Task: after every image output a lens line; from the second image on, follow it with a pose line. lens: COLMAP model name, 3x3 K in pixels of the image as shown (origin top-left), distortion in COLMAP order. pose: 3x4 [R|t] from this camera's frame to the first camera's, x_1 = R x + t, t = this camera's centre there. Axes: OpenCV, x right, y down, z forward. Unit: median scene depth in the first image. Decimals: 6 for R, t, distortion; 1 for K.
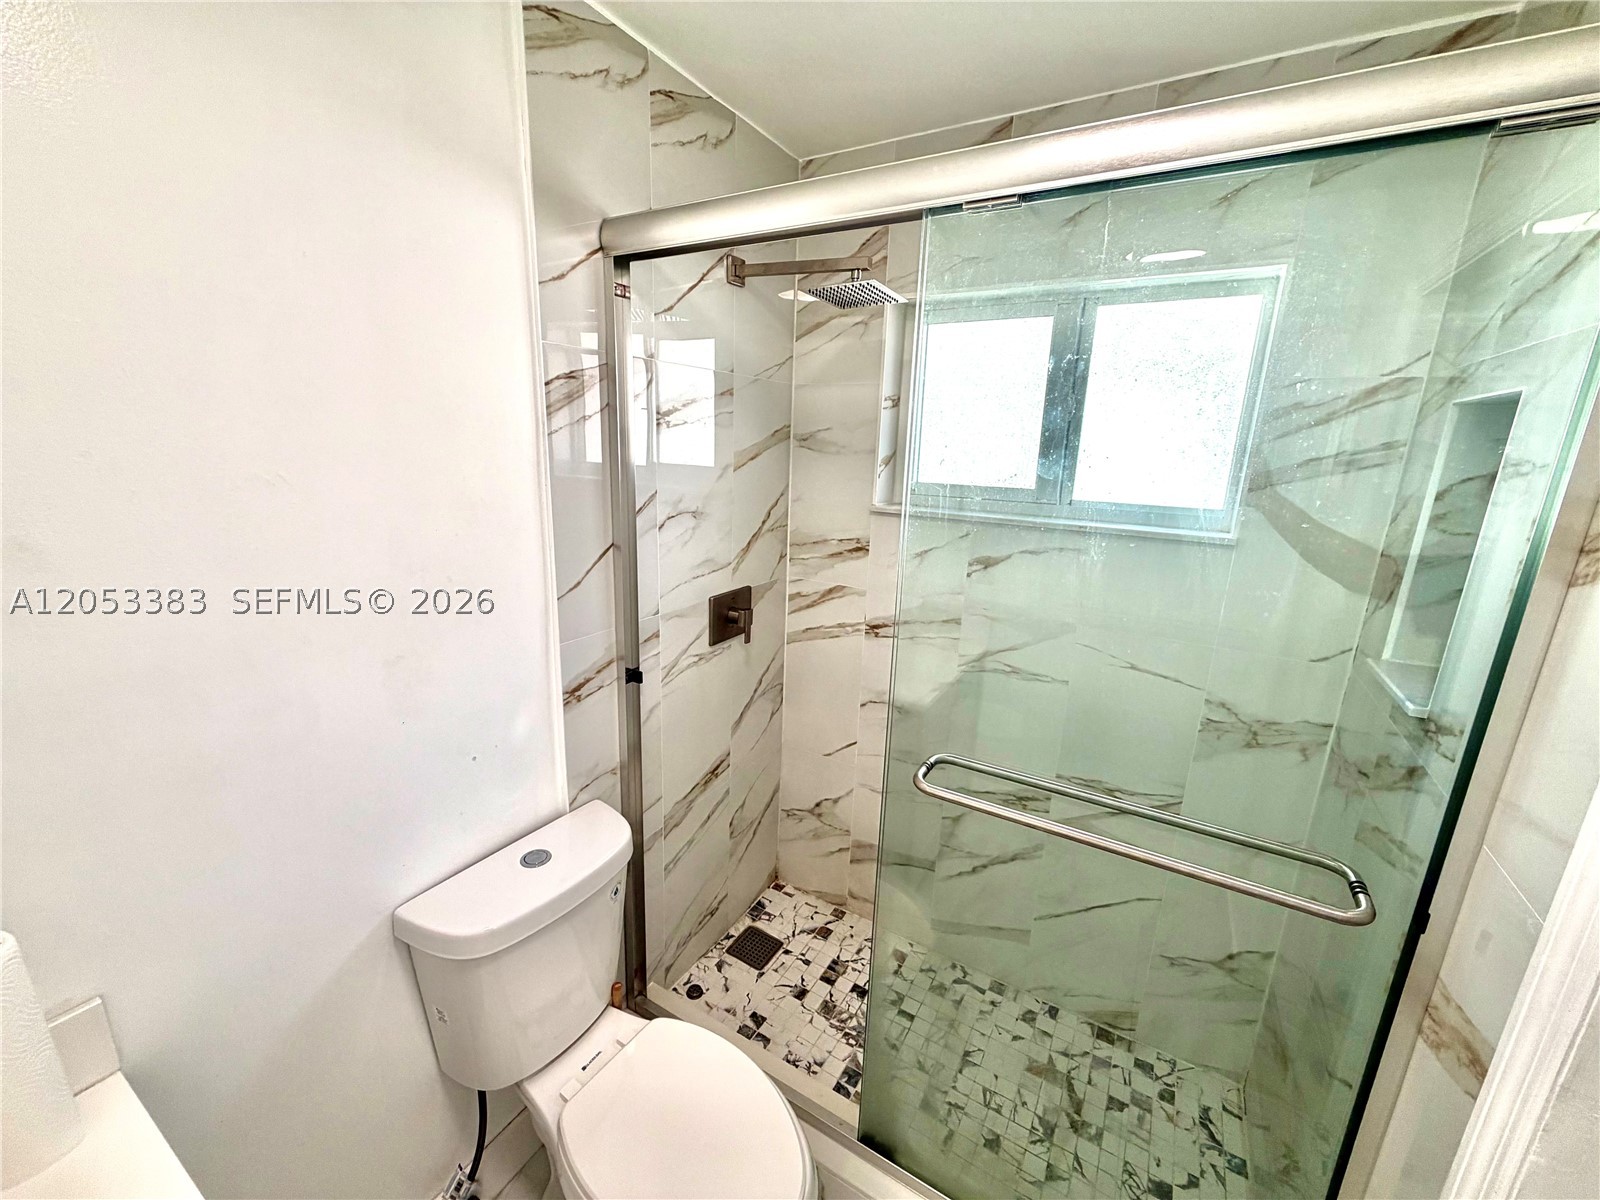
lens RADIAL K [[640.3, 0, 797.4], [0, 640.3, 598.8], [0, 0, 1]] dist [0.000195, 0.000461]
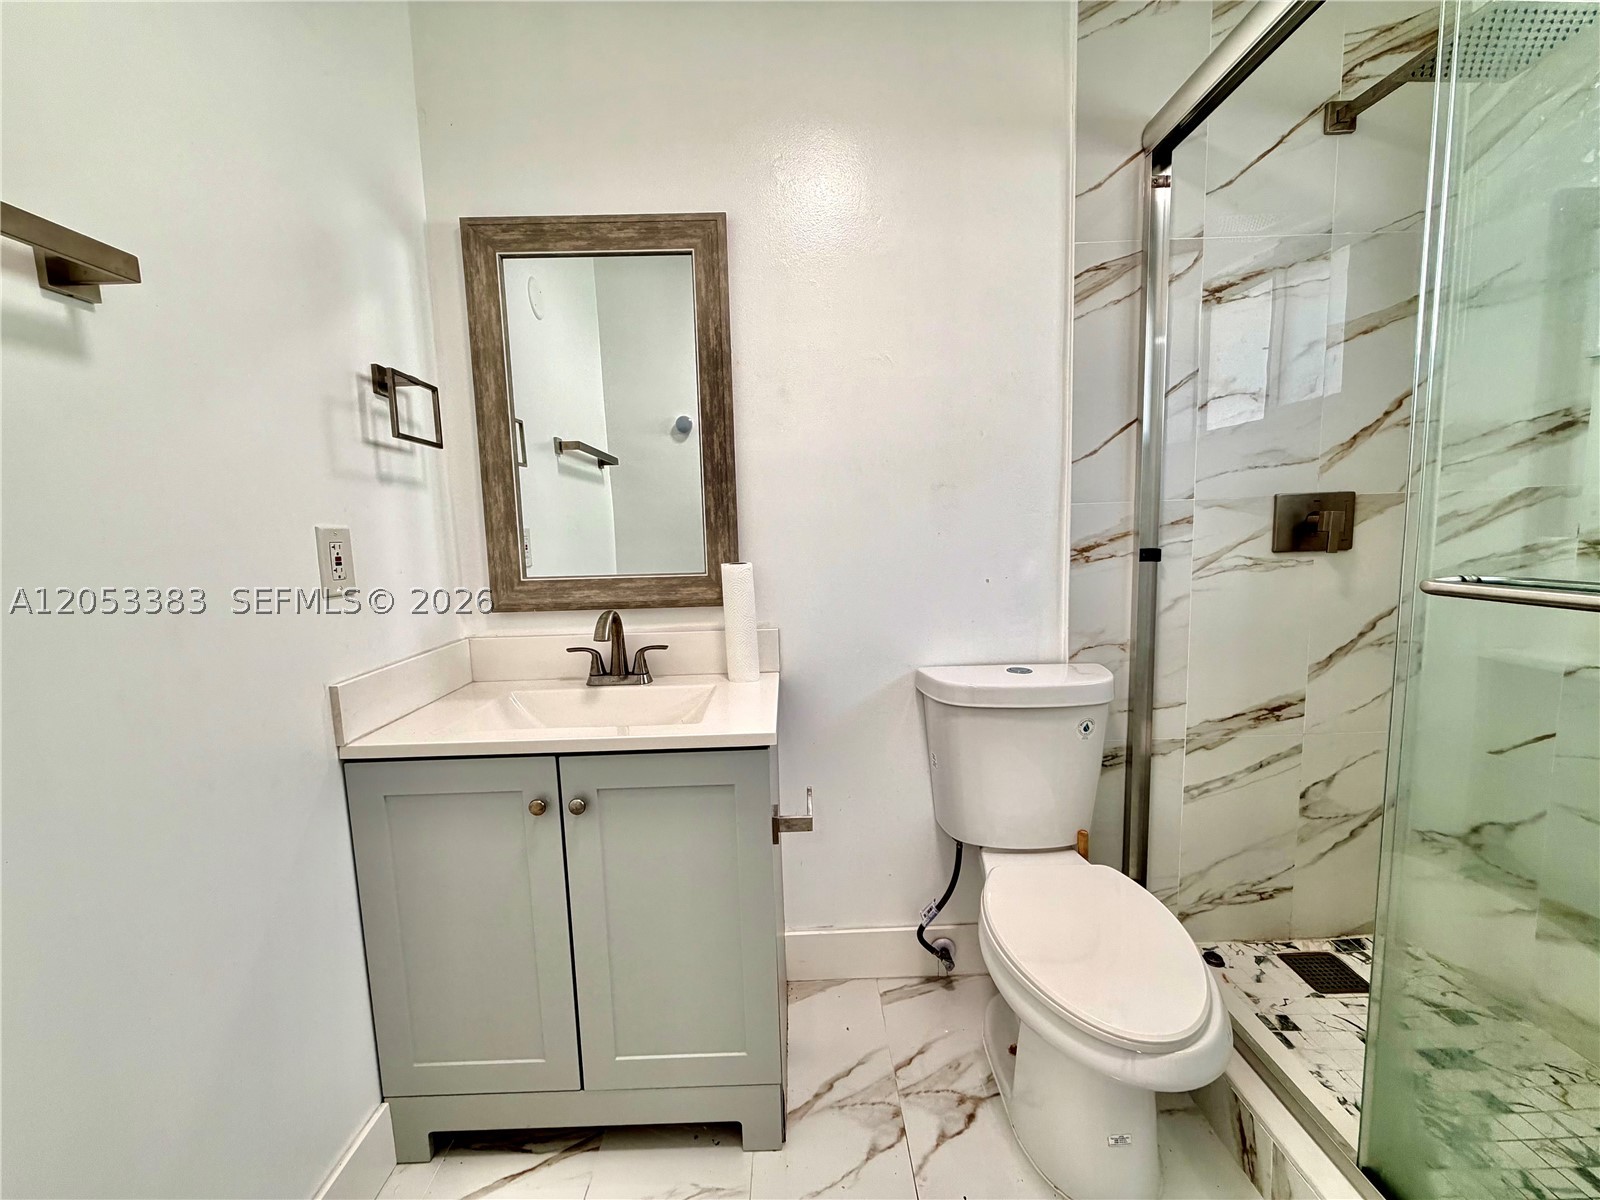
lens RADIAL K [[637.7, 0, 796.6], [0, 637.7, 598.7], [0, 0, 1]] dist [0.000065, 0.000158]
pose [[0.522712, 0.046716, -0.851229, 0.289861], [-0.157405, 0.986619, -0.042511, 0.298611], [0.837852, 0.156209, 0.523070, 0.009551]]
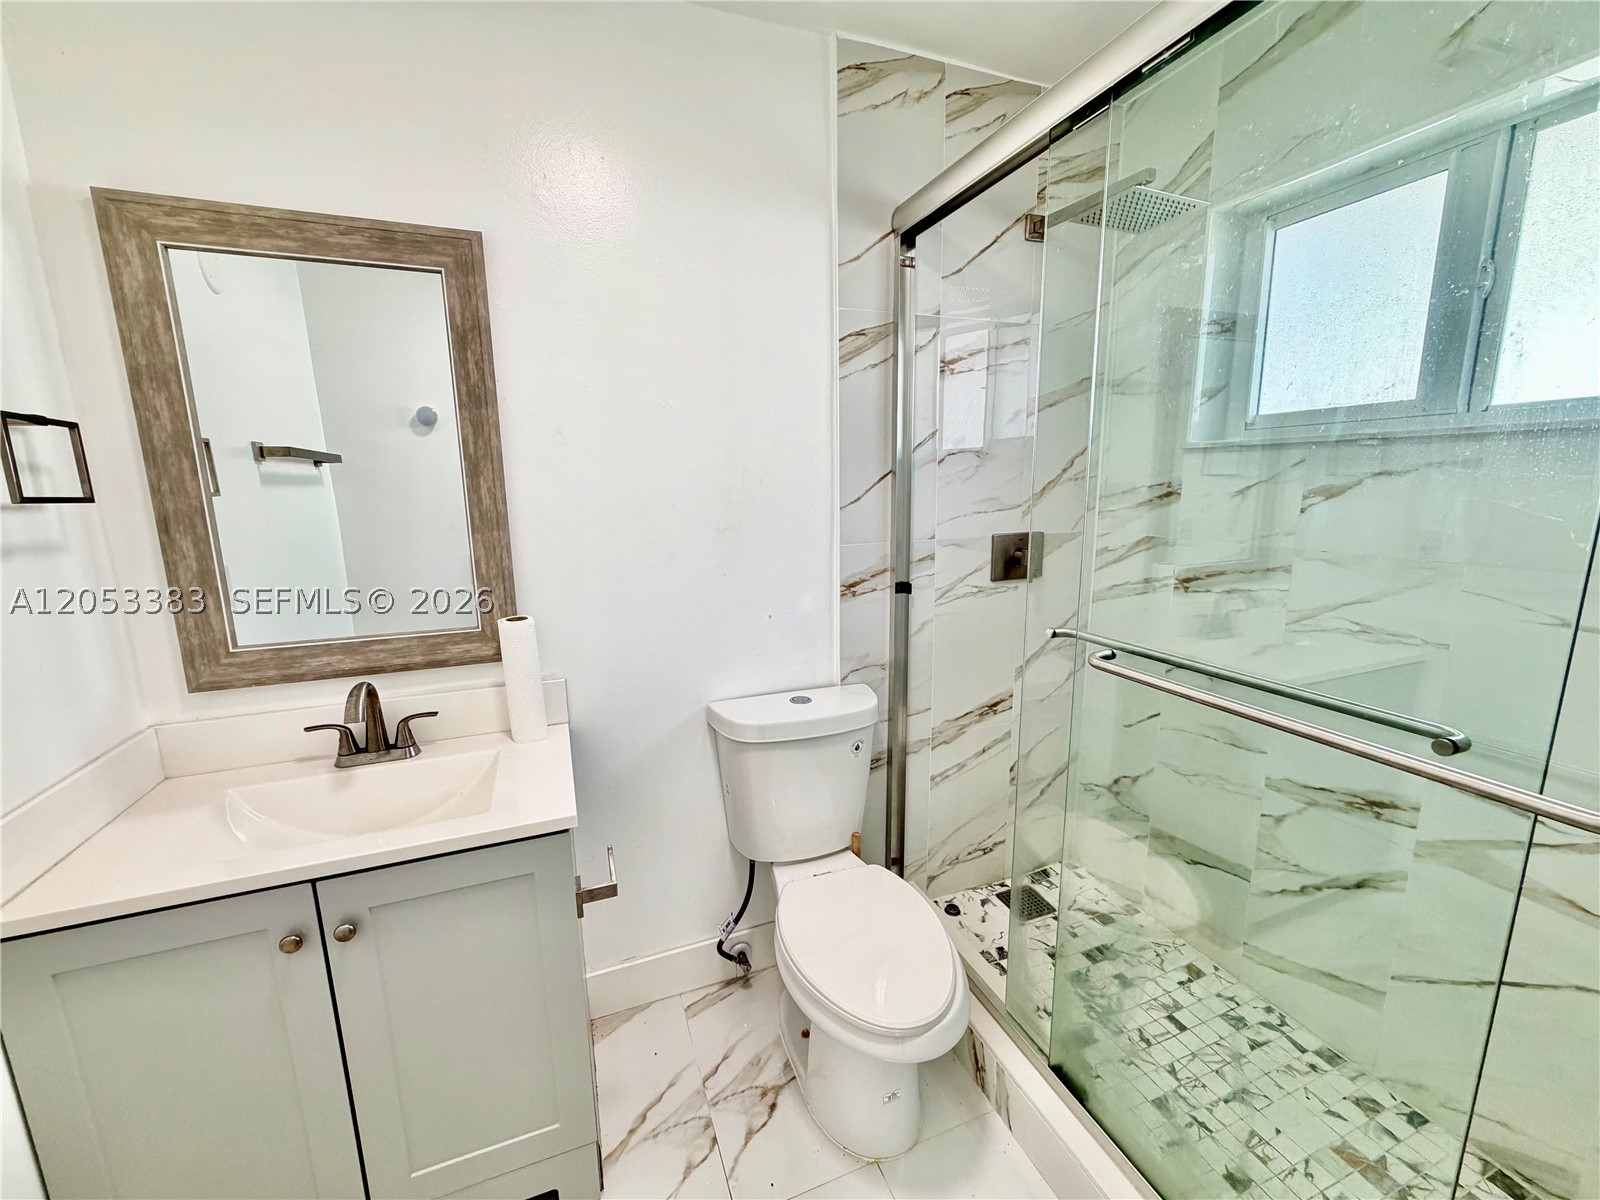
lens RADIAL K [[637.7, 0, 796.6], [0, 637.7, 598.7], [0, 0, 1]] dist [0.000065, 0.000158]
pose [[0.786969, 0.067954, -0.613239, 0.285159], [-0.107236, 0.993854, -0.027485, 0.180896], [0.607602, 0.087390, 0.789419, -0.041304]]
